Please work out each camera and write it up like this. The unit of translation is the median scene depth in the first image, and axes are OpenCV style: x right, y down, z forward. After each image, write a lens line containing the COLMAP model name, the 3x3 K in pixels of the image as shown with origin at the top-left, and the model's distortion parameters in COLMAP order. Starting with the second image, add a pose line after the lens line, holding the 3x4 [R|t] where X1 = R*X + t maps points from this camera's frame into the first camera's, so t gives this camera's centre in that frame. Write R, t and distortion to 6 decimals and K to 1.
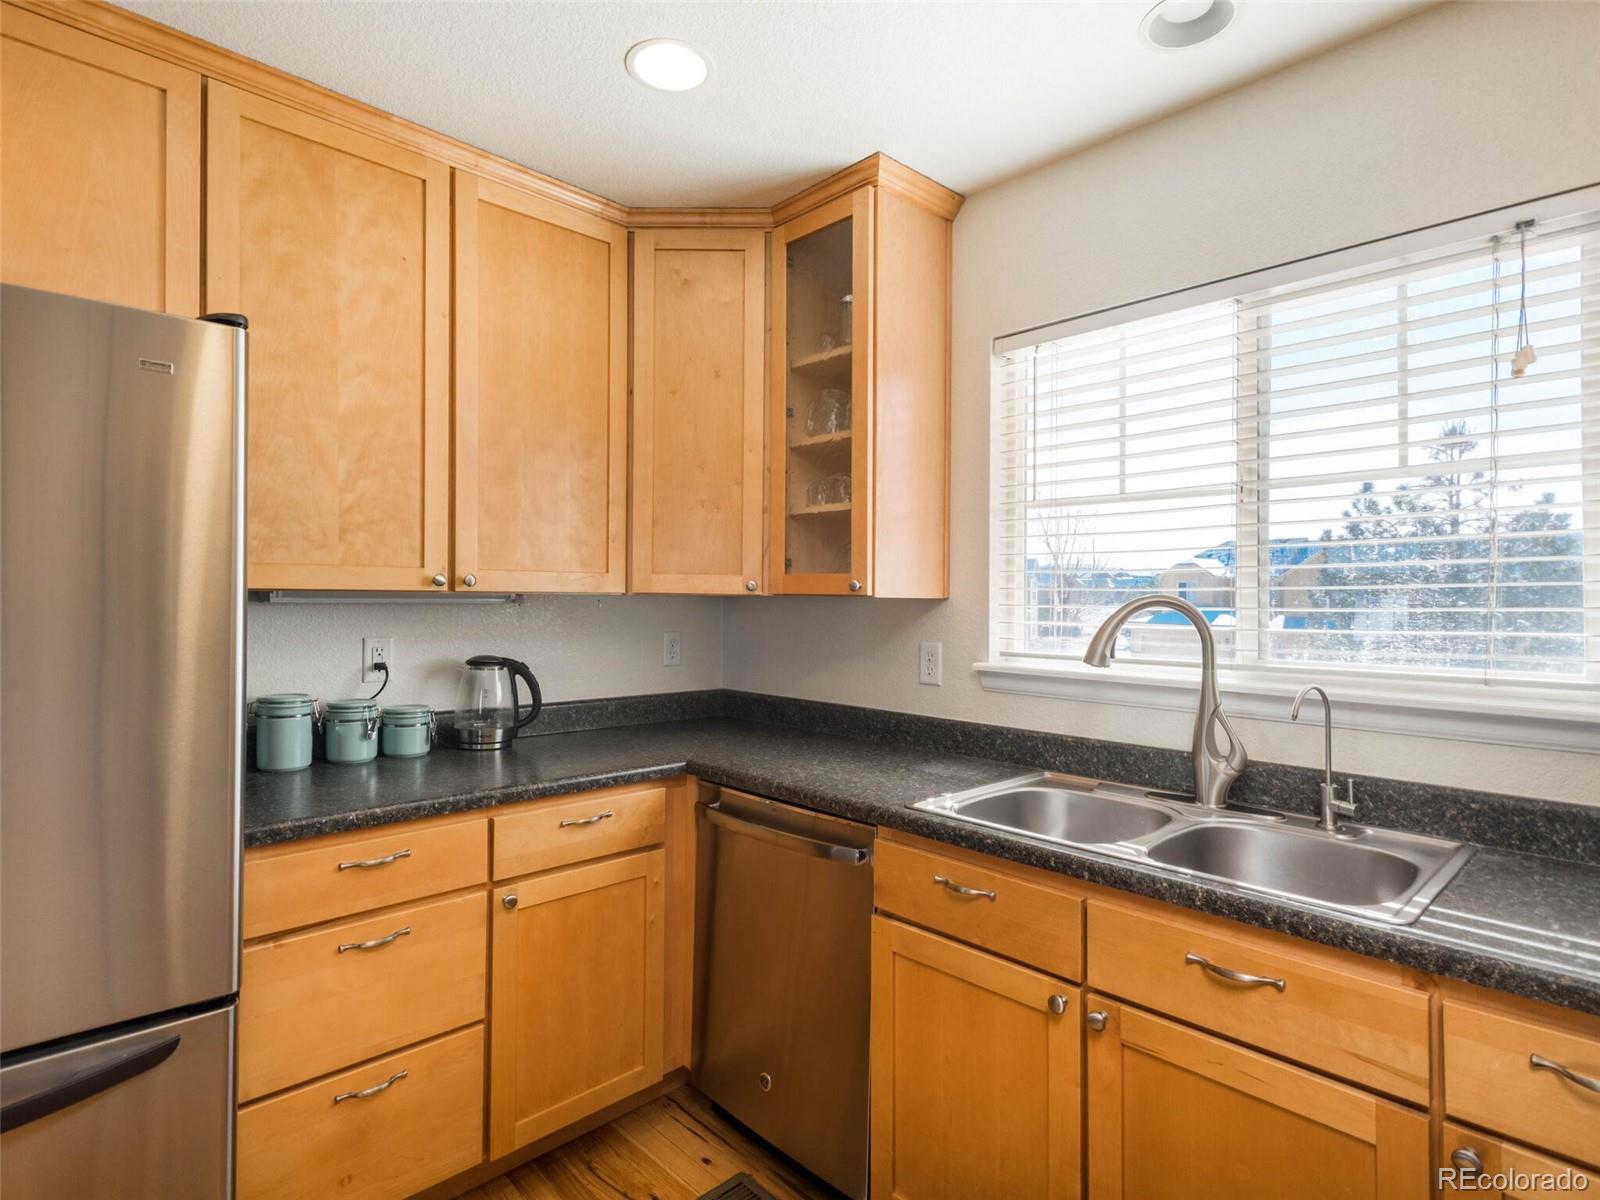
lens RADIAL K [[846.6, 0, 802.8], [0, 846.6, 589.9], [0, 0, 1]] dist [0.019219, -0.003574]
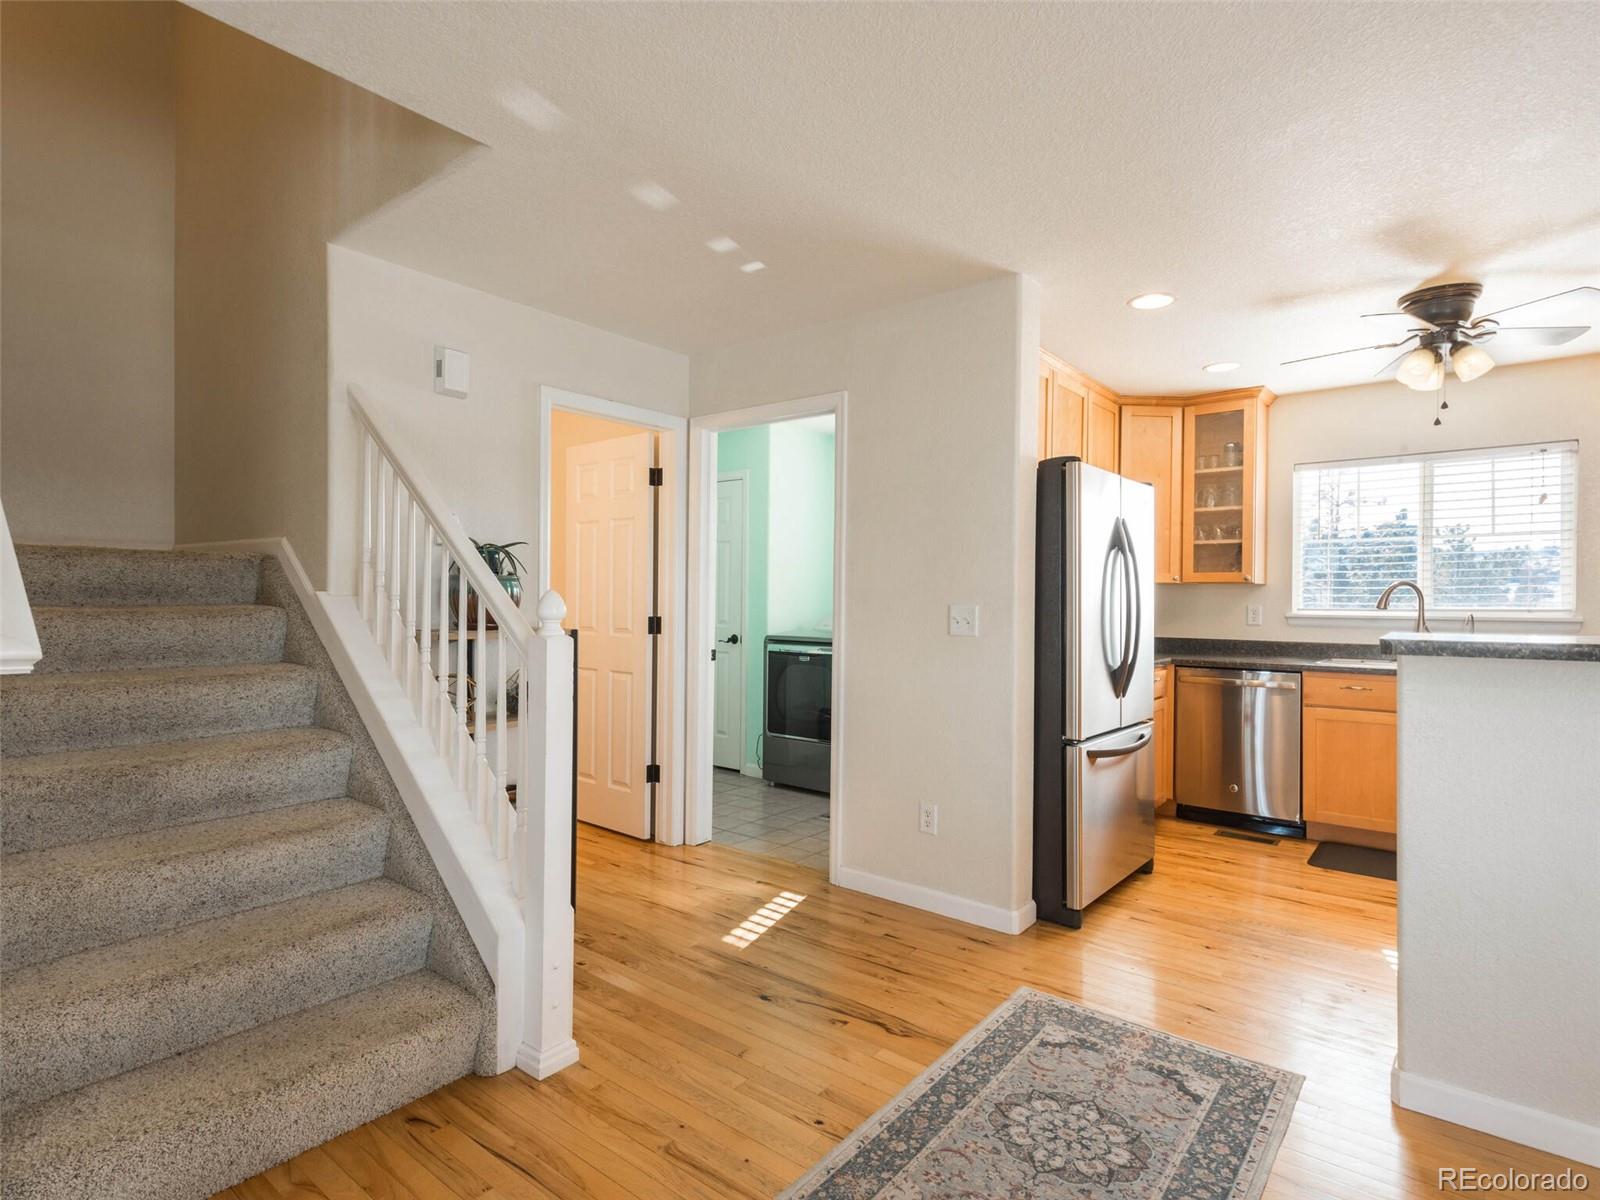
lens RADIAL K [[846.6, 0, 792.1], [0, 846.6, 599.6], [0, 0, 1]] dist [0.019219, -0.003574]
pose [[0.992777, 0.001360, 0.119967, -1.582632], [-0.002988, 0.999906, 0.013393, 0.029465], [-0.119938, -0.013655, 0.992688, -1.226877]]
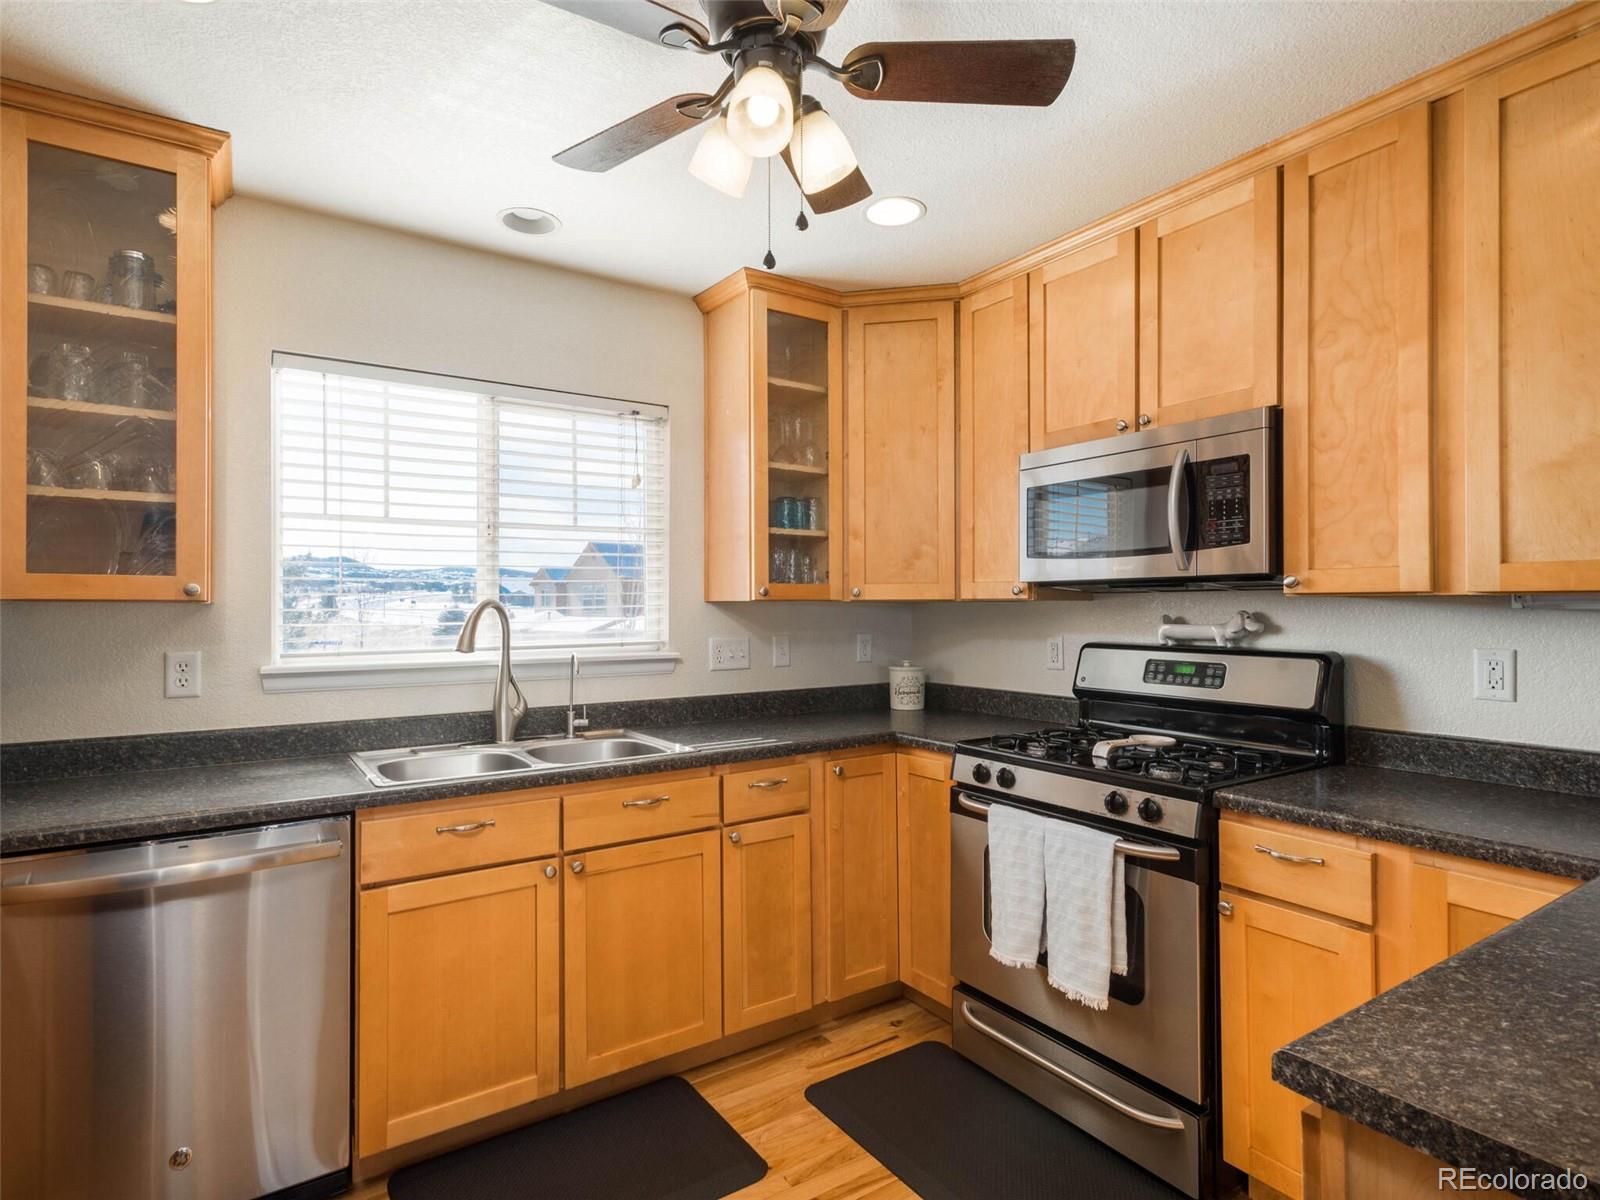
lens RADIAL K [[846.6, 0, 791.5], [0, 846.6, 594.9], [0, 0, 1]] dist [0.019219, -0.003574]
pose [[0.181392, 0.003608, 0.983404, -0.818044], [-0.006848, 0.999974, -0.002405, -0.002383], [-0.983387, -0.006298, 0.181412, 0.228019]]
